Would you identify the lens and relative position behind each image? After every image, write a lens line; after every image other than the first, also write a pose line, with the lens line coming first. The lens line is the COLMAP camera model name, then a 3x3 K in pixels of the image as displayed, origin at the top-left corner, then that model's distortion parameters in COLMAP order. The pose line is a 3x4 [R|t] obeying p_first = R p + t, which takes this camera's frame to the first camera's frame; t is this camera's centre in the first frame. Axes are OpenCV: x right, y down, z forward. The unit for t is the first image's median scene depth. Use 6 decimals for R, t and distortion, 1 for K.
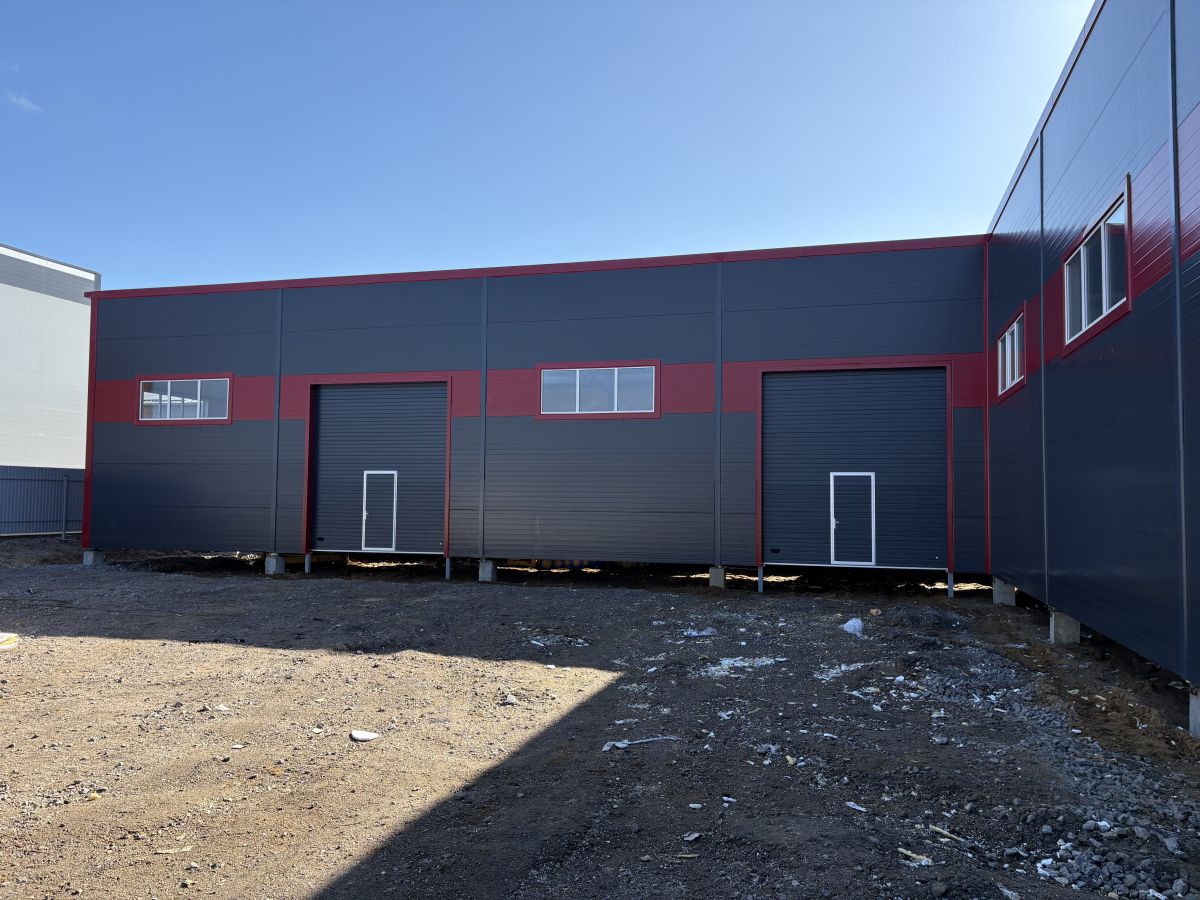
lens RADIAL K [[900.6, 0, 600.0], [0, 900.6, 450.0], [0, 0, 1]] dist [0.053398, -0.055104]
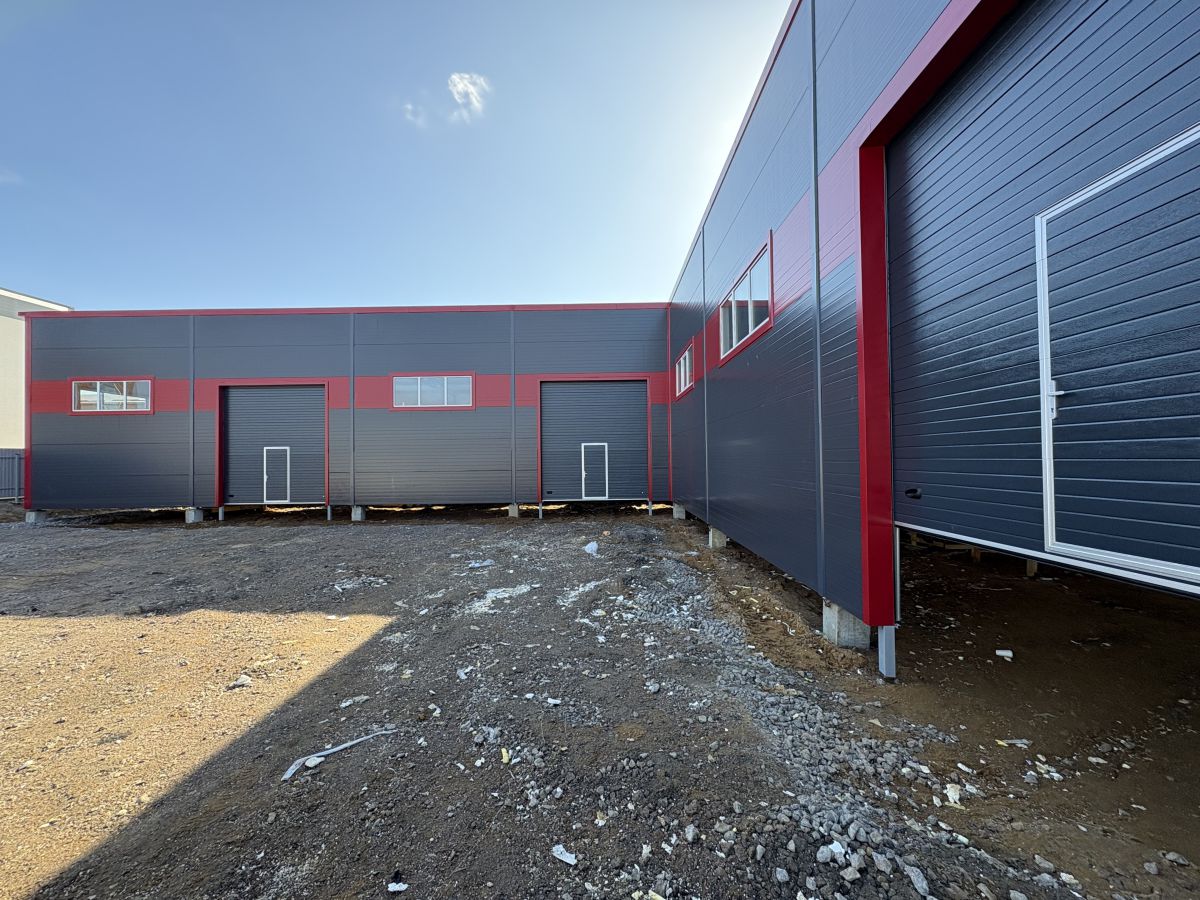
lens RADIAL K [[480.6, 0, 600.0], [0, 480.6, 450.0], [0, 0, 1]] dist [-0.000913, -0.000005]
pose [[0.963216, -0.018447, 0.268093, 0.062528], [0.008341, 0.999213, 0.038786, 0.003911], [-0.268598, -0.035123, 0.962612, 0.180482]]
